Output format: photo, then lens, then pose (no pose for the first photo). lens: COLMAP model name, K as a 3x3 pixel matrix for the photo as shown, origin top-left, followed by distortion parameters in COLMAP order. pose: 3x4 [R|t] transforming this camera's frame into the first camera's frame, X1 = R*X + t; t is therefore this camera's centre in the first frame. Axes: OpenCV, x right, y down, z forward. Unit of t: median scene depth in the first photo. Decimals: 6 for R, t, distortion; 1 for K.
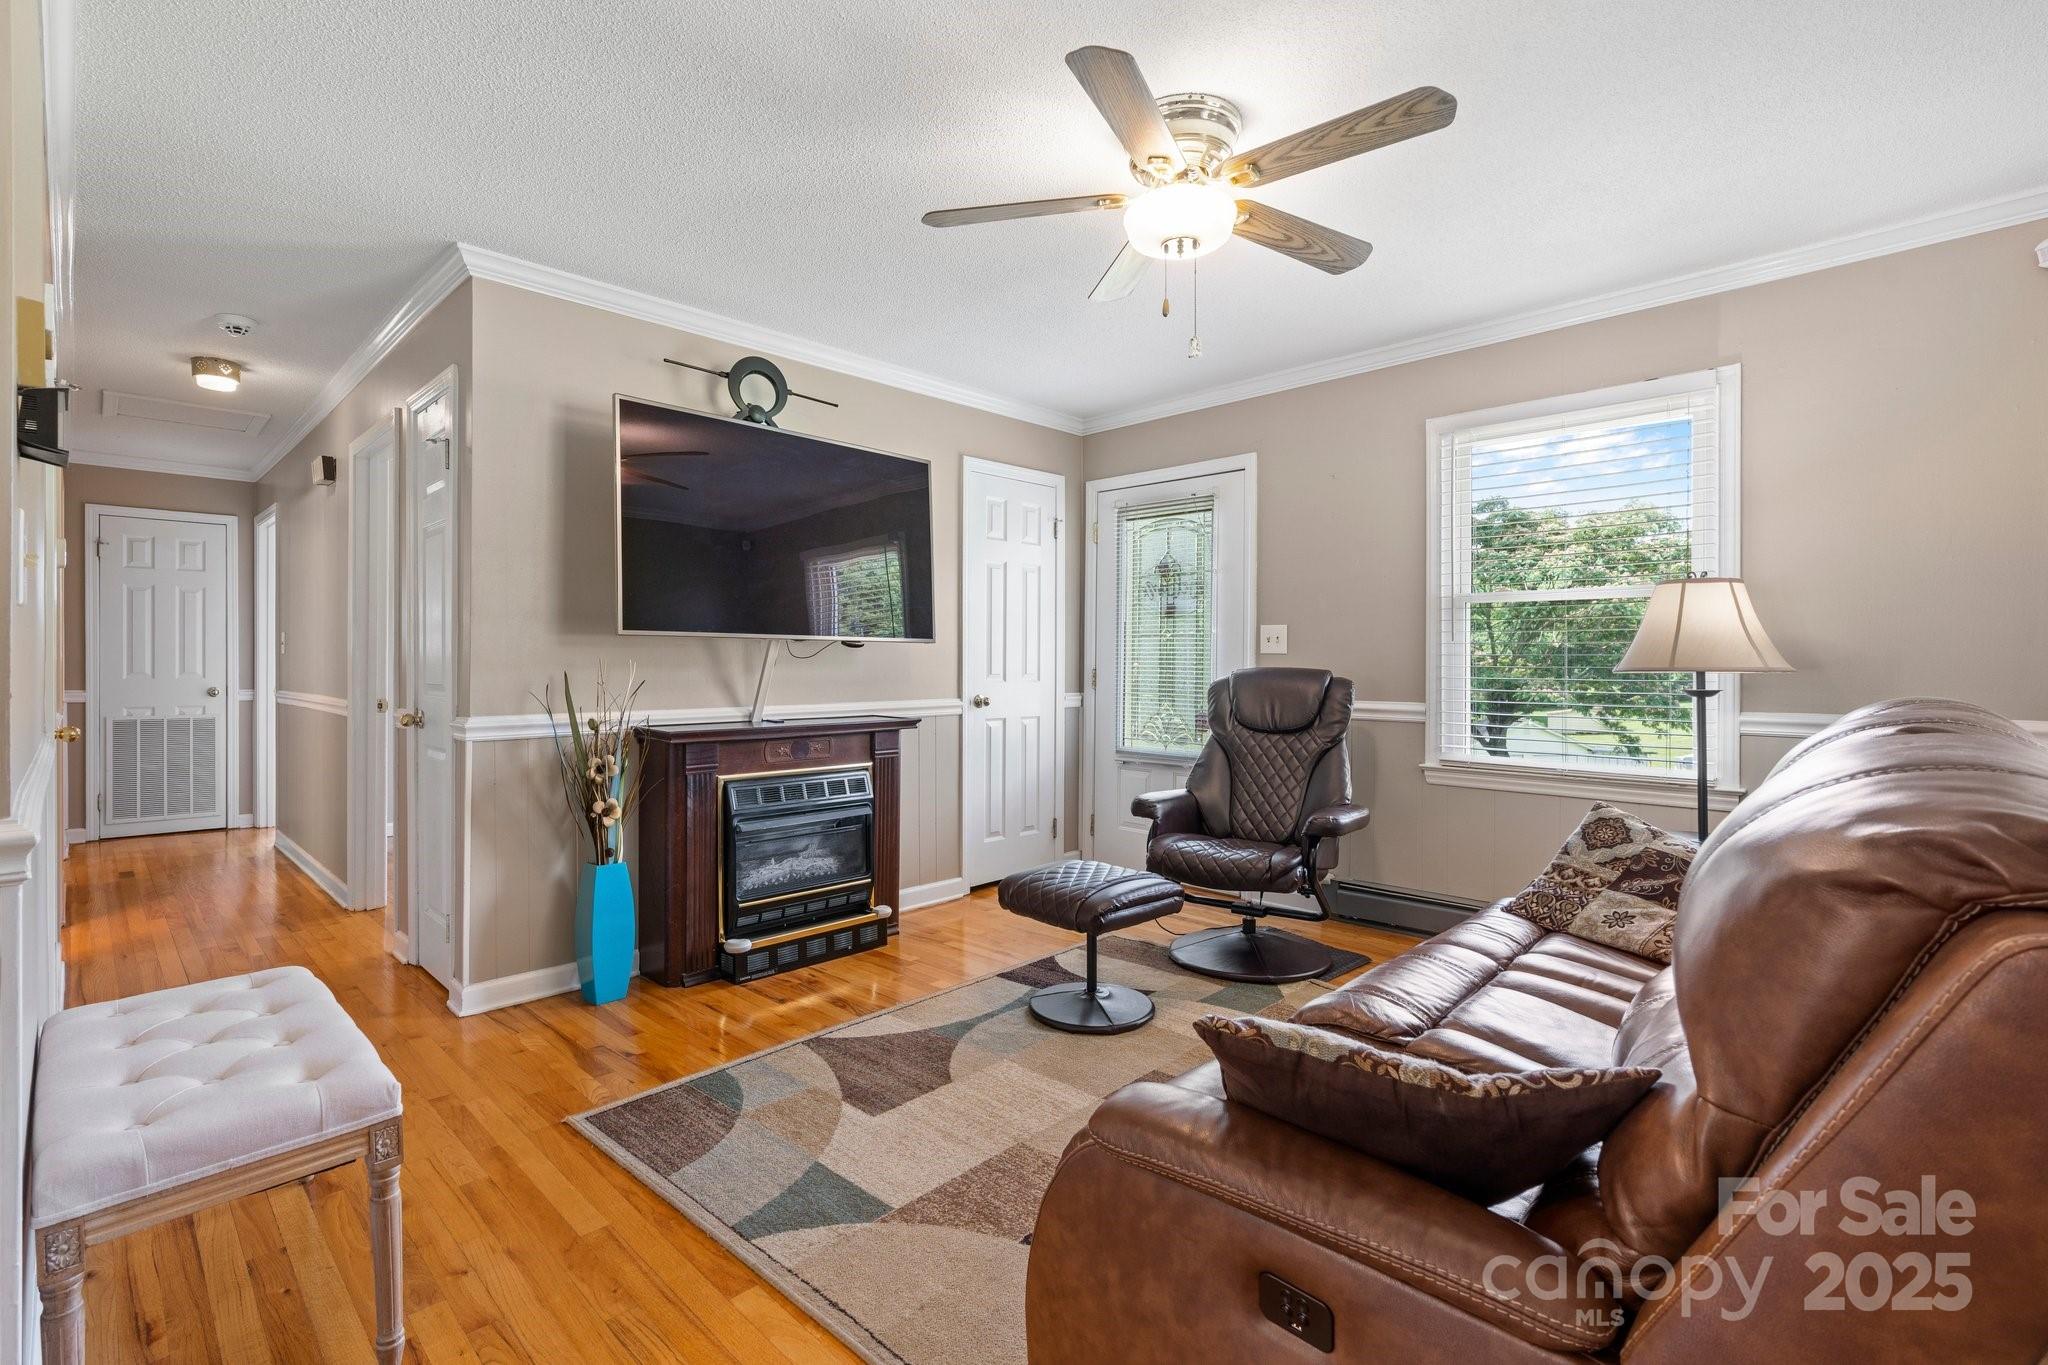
lens RADIAL K [[949.5, 0, 1019.1], [0, 949.5, 671.9], [0, 0, 1]] dist [-0.004811, 0.000260]
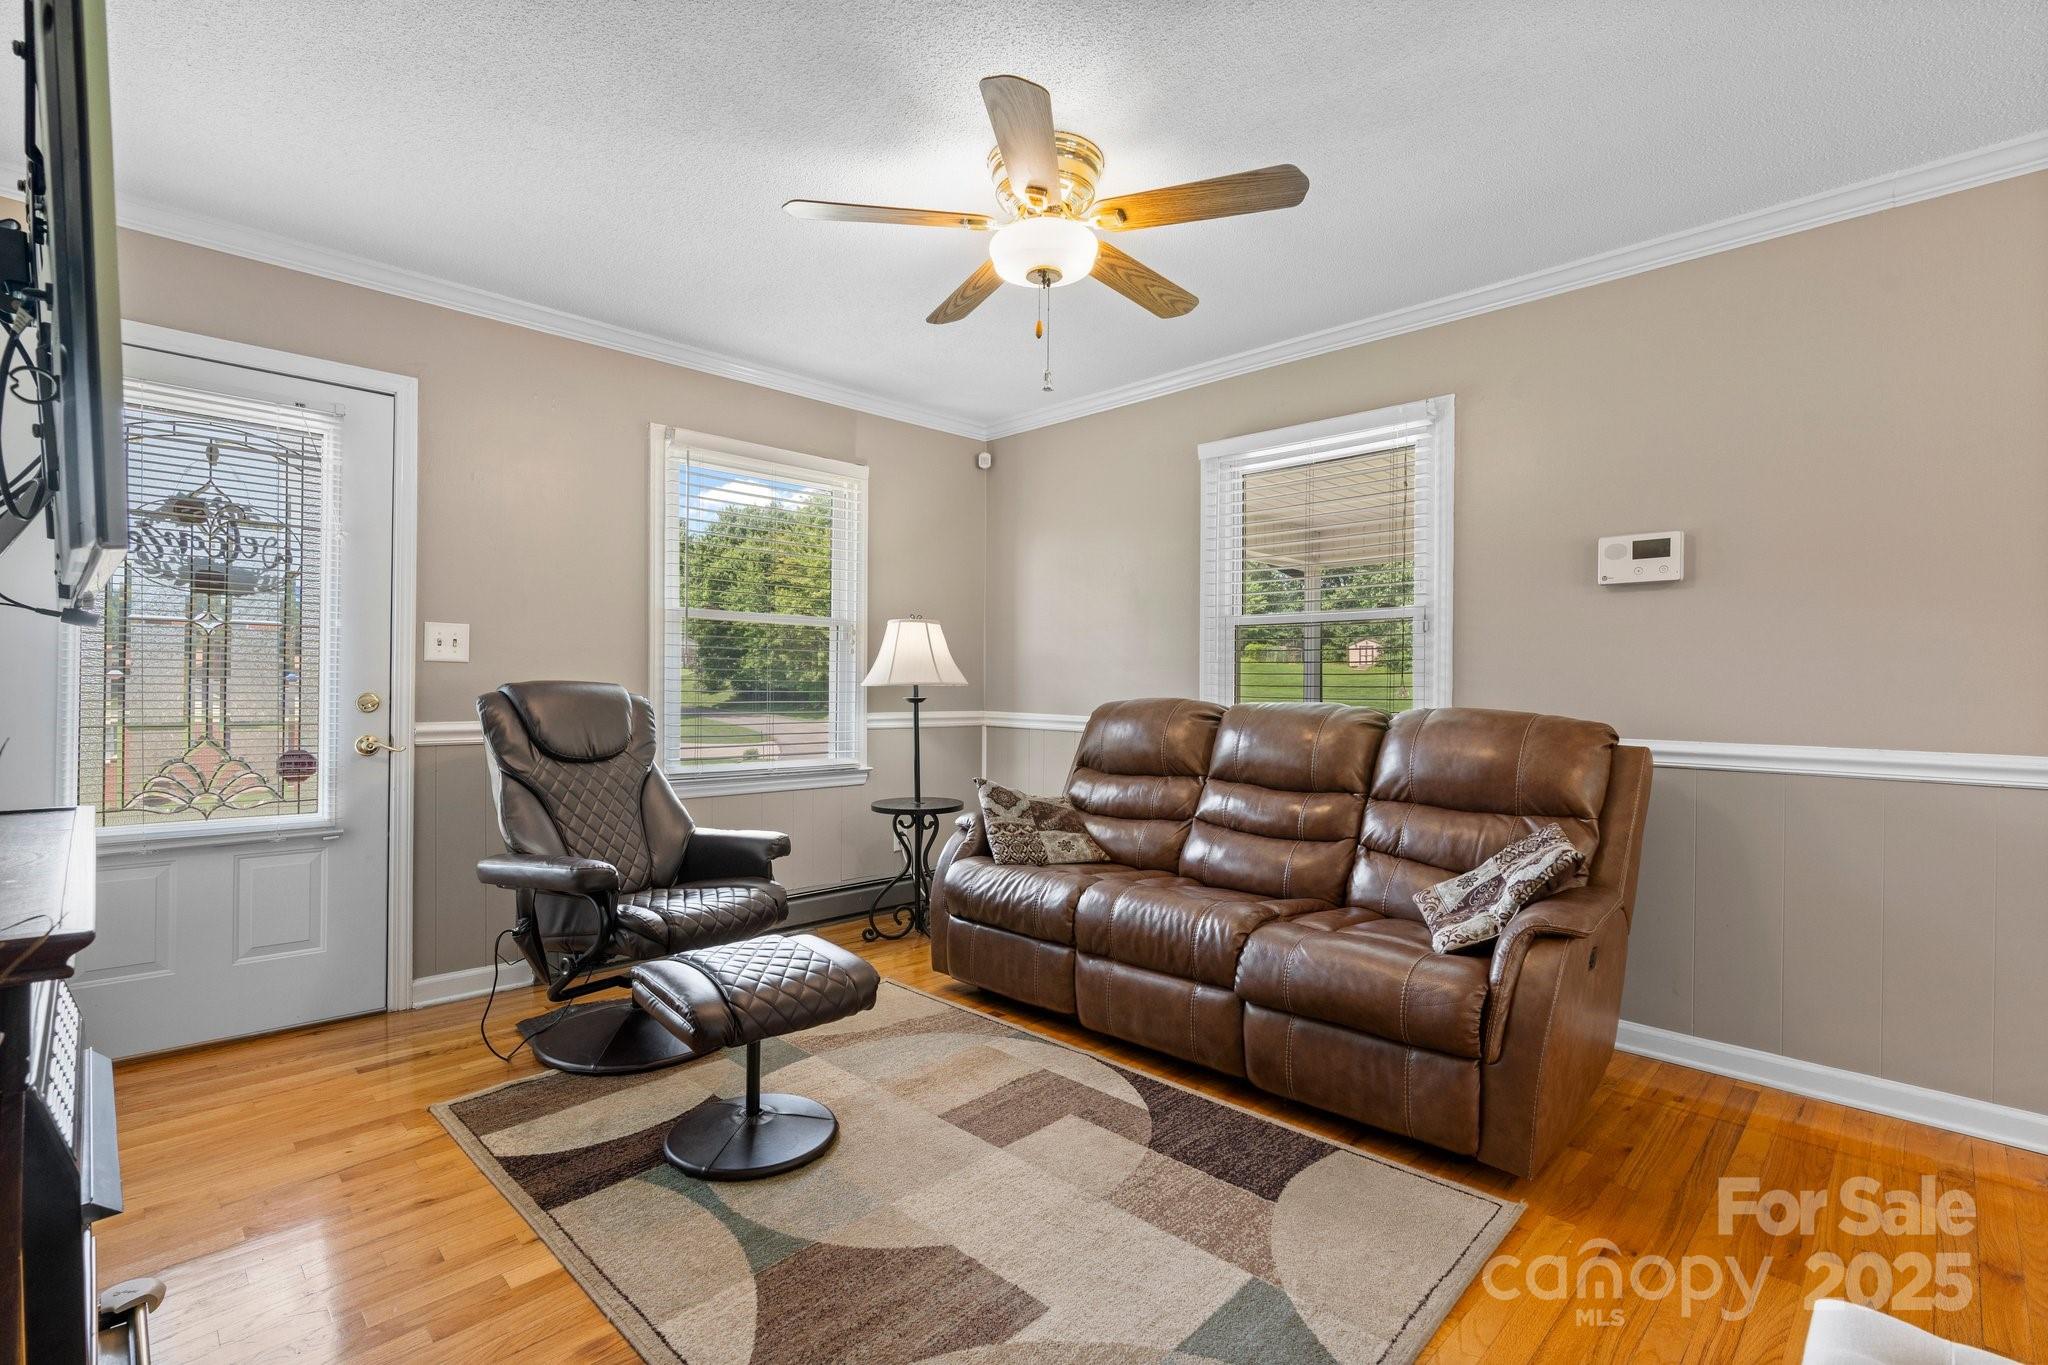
lens RADIAL K [[949.5, 0, 1019.1], [0, 949.5, 686.6], [0, 0, 1]] dist [-0.004811, 0.000260]
pose [[0.001073, -0.004857, 0.999988, -0.645864], [0.001935, 0.999986, 0.004855, -0.003279], [-0.999998, 0.001930, 0.001082, 0.760437]]
